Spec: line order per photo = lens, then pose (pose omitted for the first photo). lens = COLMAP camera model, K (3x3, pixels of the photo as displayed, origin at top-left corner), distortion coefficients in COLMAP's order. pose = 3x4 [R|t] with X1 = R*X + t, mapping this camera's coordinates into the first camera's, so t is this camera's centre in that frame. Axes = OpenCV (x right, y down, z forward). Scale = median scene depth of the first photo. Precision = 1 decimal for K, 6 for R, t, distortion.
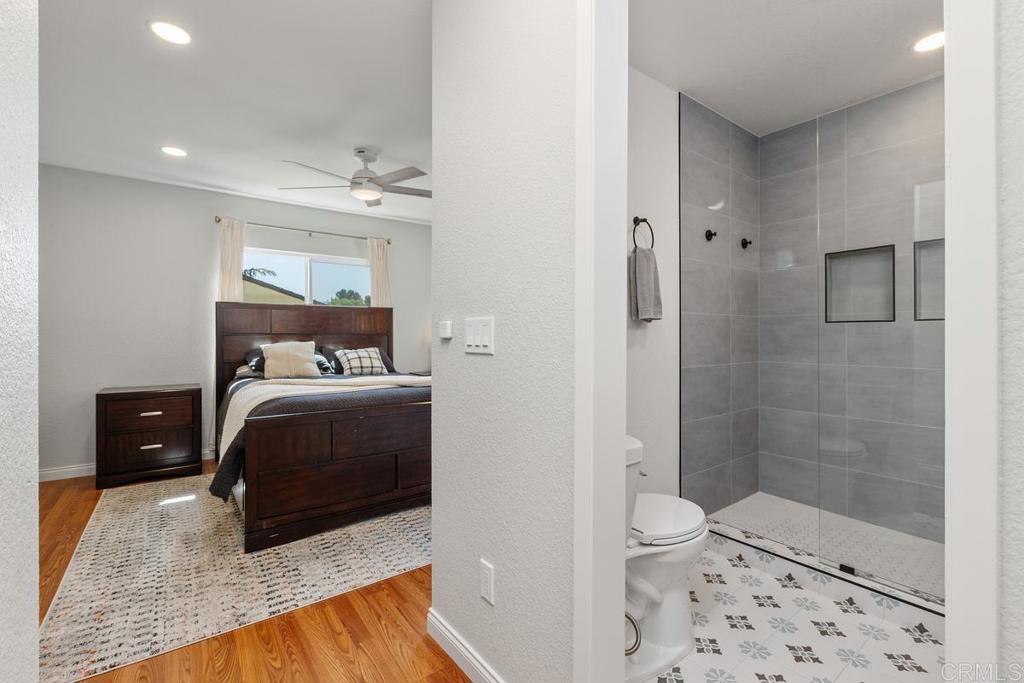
lens RADIAL K [[454.7, 0, 510.9], [0, 454.7, 335.5], [0, 0, 1]] dist [0.000875, -0.000892]
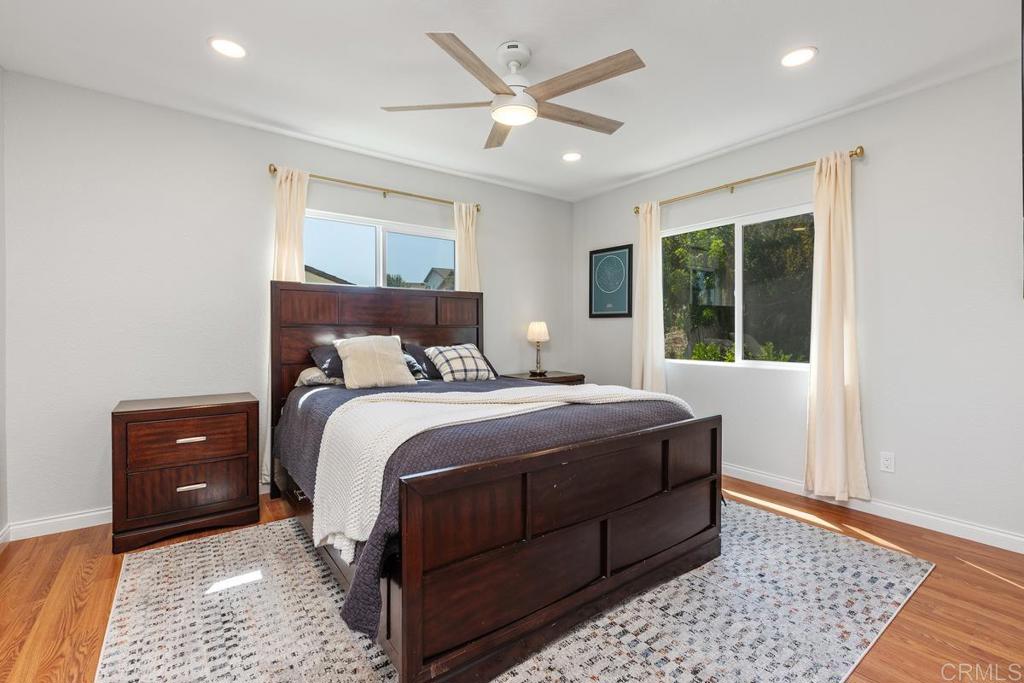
lens RADIAL K [[454.7, 0, 508.9], [0, 454.7, 334.1], [0, 0, 1]] dist [0.000875, -0.000892]
pose [[0.999994, 0.002660, -0.002293, -0.252794], [-0.002640, 0.999959, 0.008713, 0.003765], [0.002316, -0.008707, 0.999959, 0.257116]]
